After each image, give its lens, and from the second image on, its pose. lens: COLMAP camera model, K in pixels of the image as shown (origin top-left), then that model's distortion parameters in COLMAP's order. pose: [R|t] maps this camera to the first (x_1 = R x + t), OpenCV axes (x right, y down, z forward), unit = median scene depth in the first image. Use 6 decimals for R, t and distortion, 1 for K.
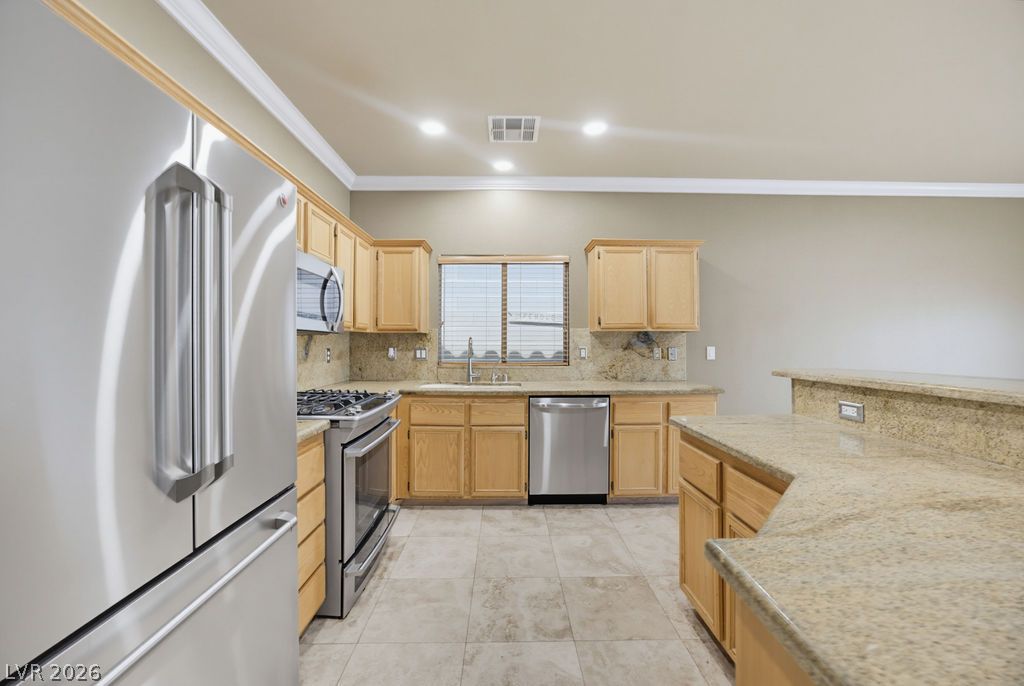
lens RADIAL K [[396.7, 0, 502.5], [0, 396.7, 342.1], [0, 0, 1]] dist [-0.026433, 0.007037]
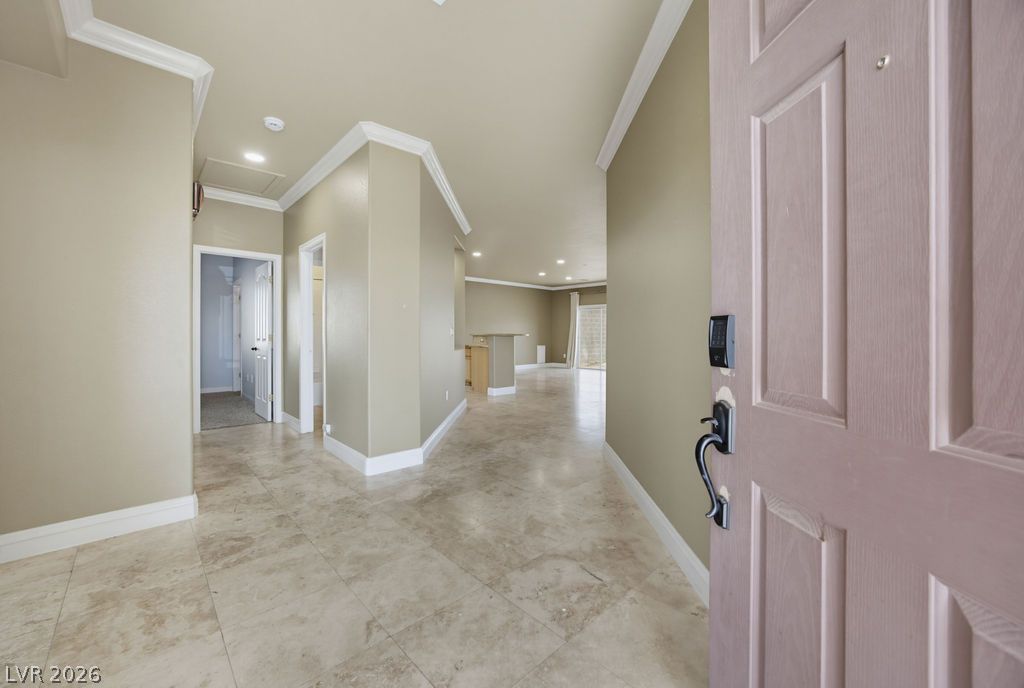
lens RADIAL K [[402.0, 0, 512.6], [0, 402.0, 334.9], [0, 0, 1]] dist [-0.021324, 0.005899]
pose [[0.728684, -0.003982, 0.684838, -1.321308], [0.003989, 0.999991, 0.001570, 0.044223], [-0.684838, 0.001588, 0.728693, -1.694540]]
